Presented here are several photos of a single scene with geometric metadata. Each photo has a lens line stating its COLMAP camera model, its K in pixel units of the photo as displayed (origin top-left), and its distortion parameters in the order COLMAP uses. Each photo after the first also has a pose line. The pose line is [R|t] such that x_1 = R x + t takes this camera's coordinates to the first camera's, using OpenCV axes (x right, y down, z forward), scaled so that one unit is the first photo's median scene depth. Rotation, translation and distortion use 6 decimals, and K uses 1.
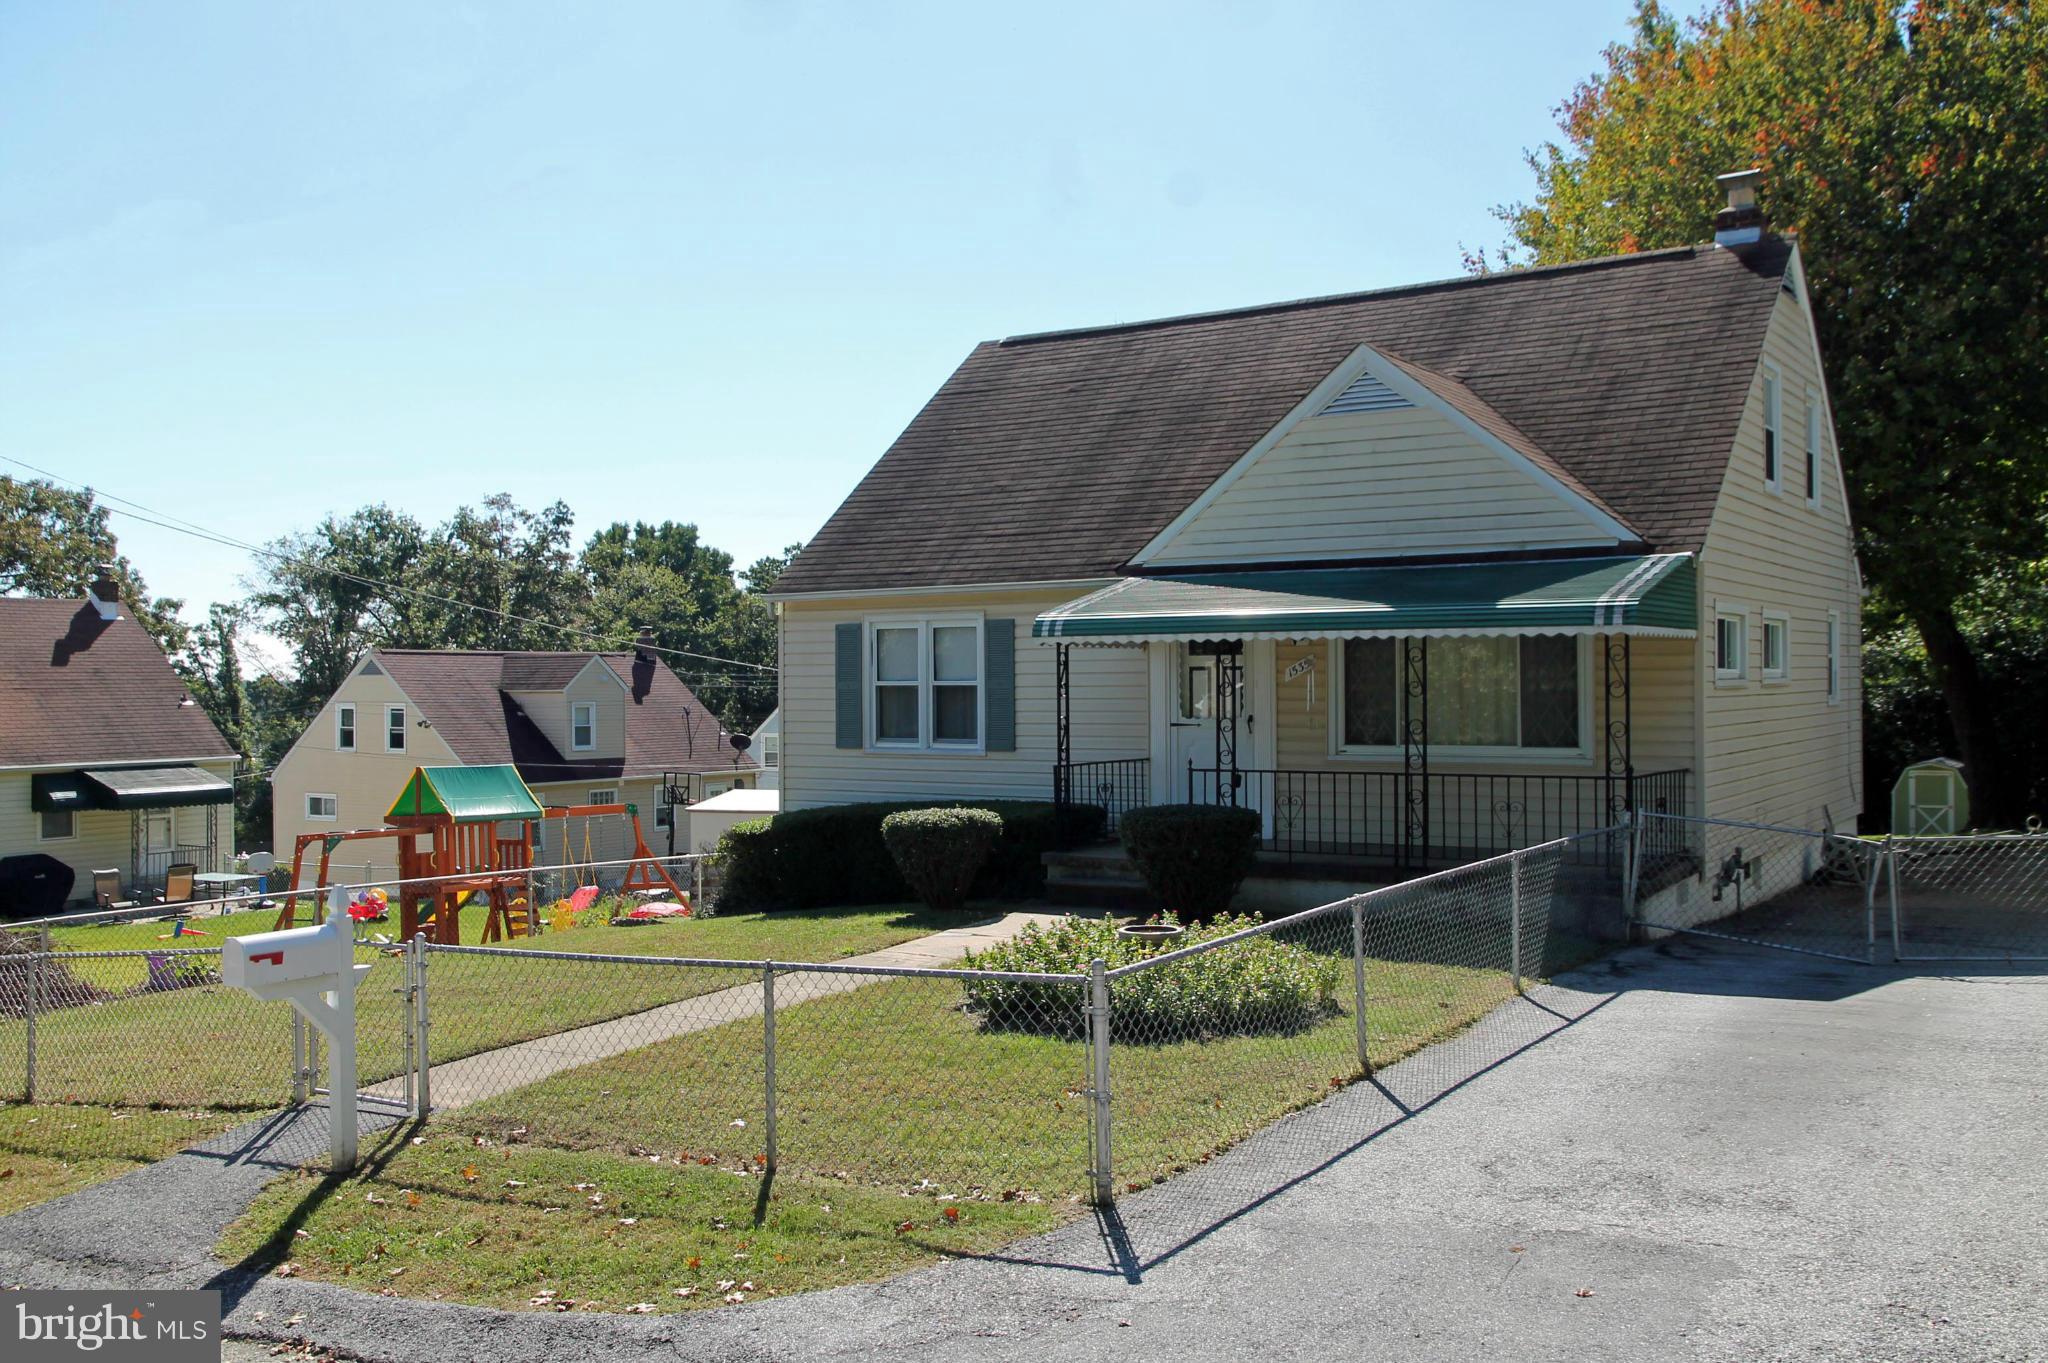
lens RADIAL K [[1801.7, 0, 1024.0], [0, 1801.7, 681.5], [0, 0, 1]] dist [-0.000902, 0.194465]
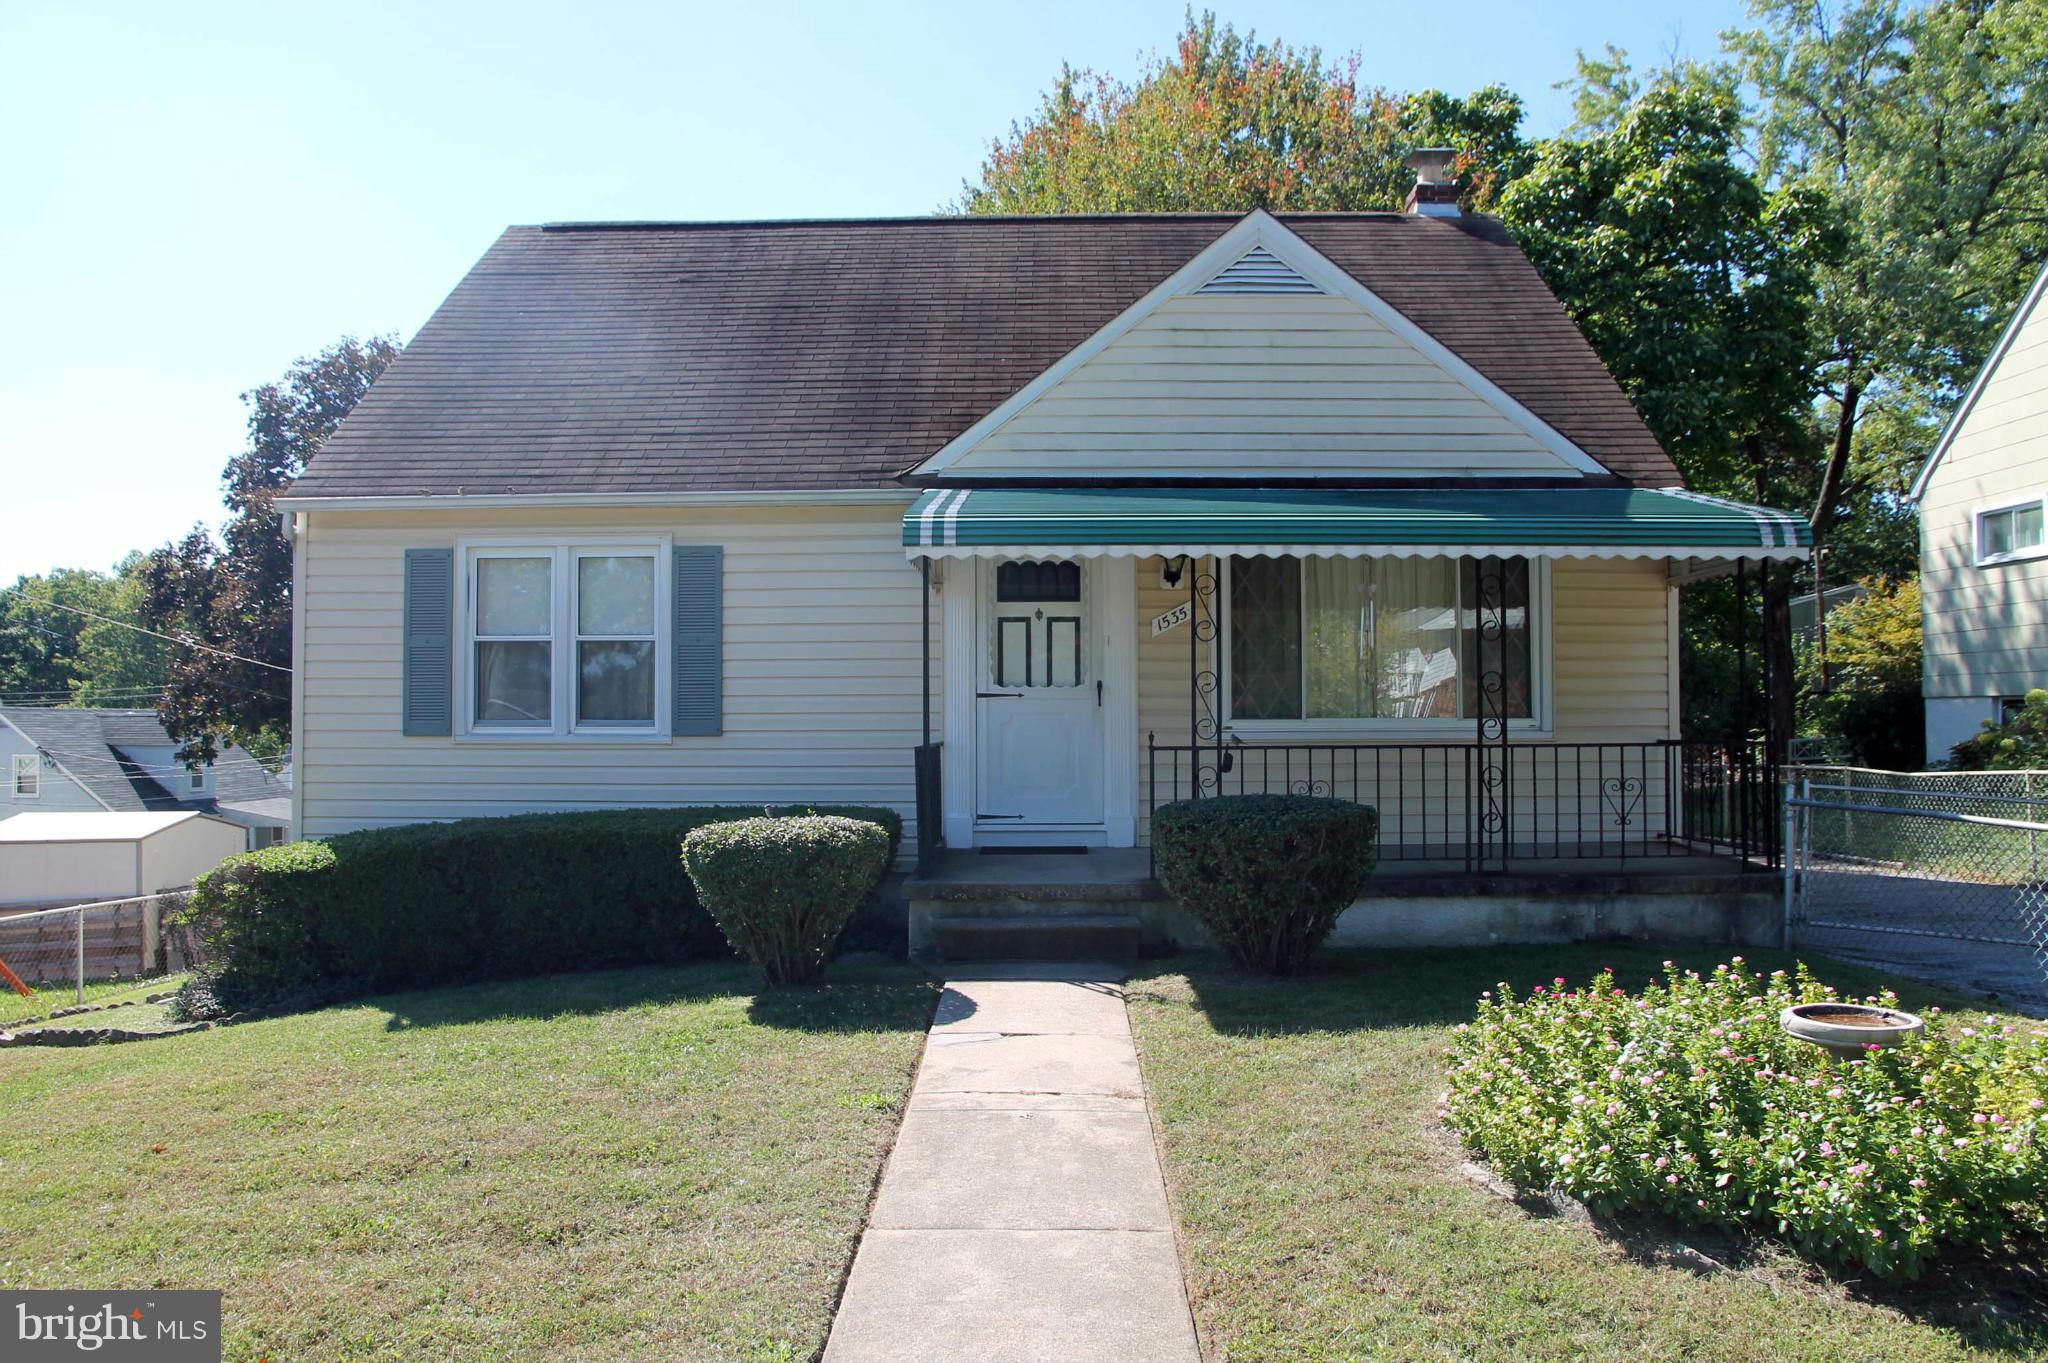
lens RADIAL K [[1436.9, 0, 1024.0], [0, 1436.9, 681.5], [0, 0, 1]] dist [-0.107117, 0.081475]
pose [[0.848226, 0.018001, 0.529328, -0.204639], [-0.003904, 0.999608, -0.027739, 0.033654], [-0.529619, 0.021462, 0.847964, 0.487415]]
